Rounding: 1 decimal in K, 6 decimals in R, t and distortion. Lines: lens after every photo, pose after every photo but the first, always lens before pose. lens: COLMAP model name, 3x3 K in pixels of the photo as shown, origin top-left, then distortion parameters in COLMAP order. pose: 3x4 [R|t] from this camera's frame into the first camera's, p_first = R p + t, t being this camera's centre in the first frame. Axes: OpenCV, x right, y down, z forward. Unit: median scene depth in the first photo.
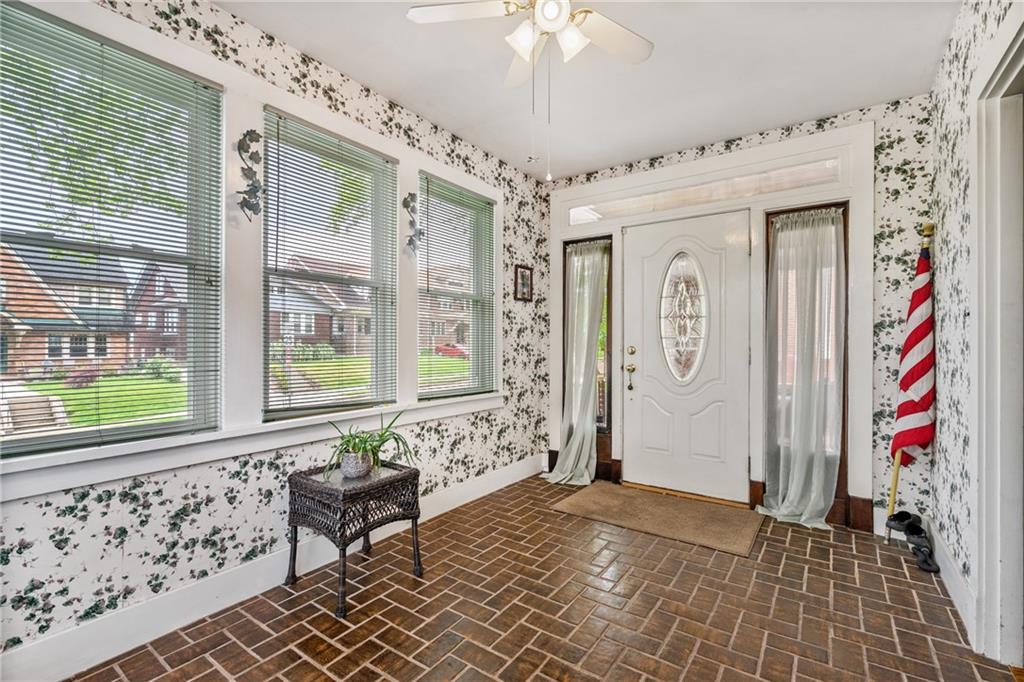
lens RADIAL K [[466.6, 0, 517.7], [0, 466.6, 340.7], [0, 0, 1]] dist [-0.008351, 0.002706]
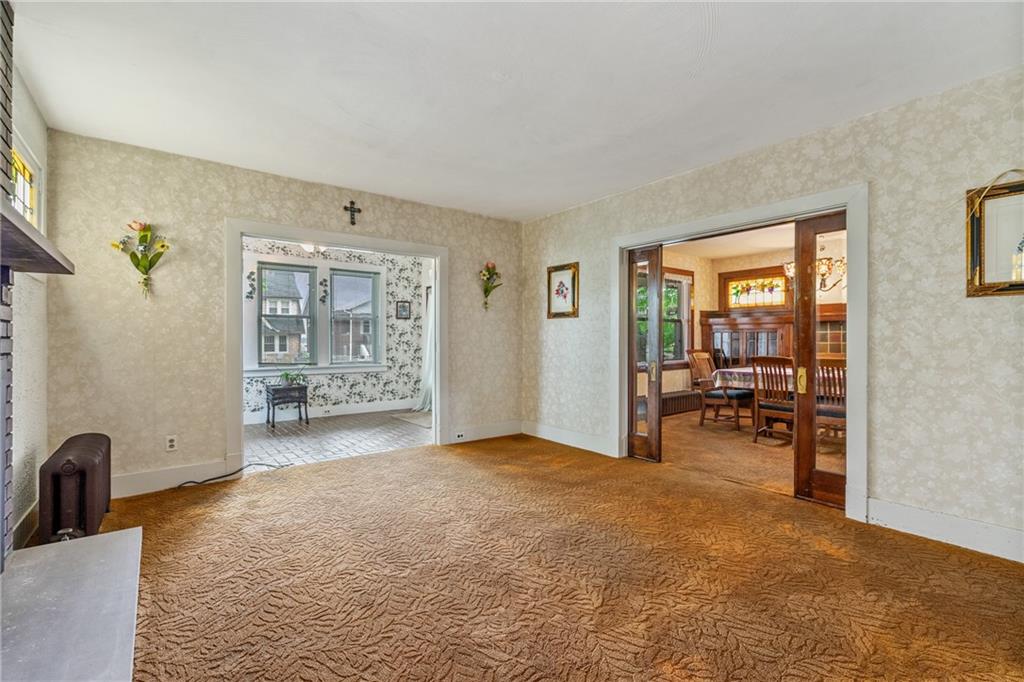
lens RADIAL K [[466.6, 0, 514.5], [0, 466.6, 338.2], [0, 0, 1]] dist [-0.008351, 0.002706]
pose [[0.954448, -0.005863, -0.298318, 1.132380], [0.005957, 0.999982, -0.000592, 0.000905], [0.298317, -0.001212, 0.954466, -0.804221]]
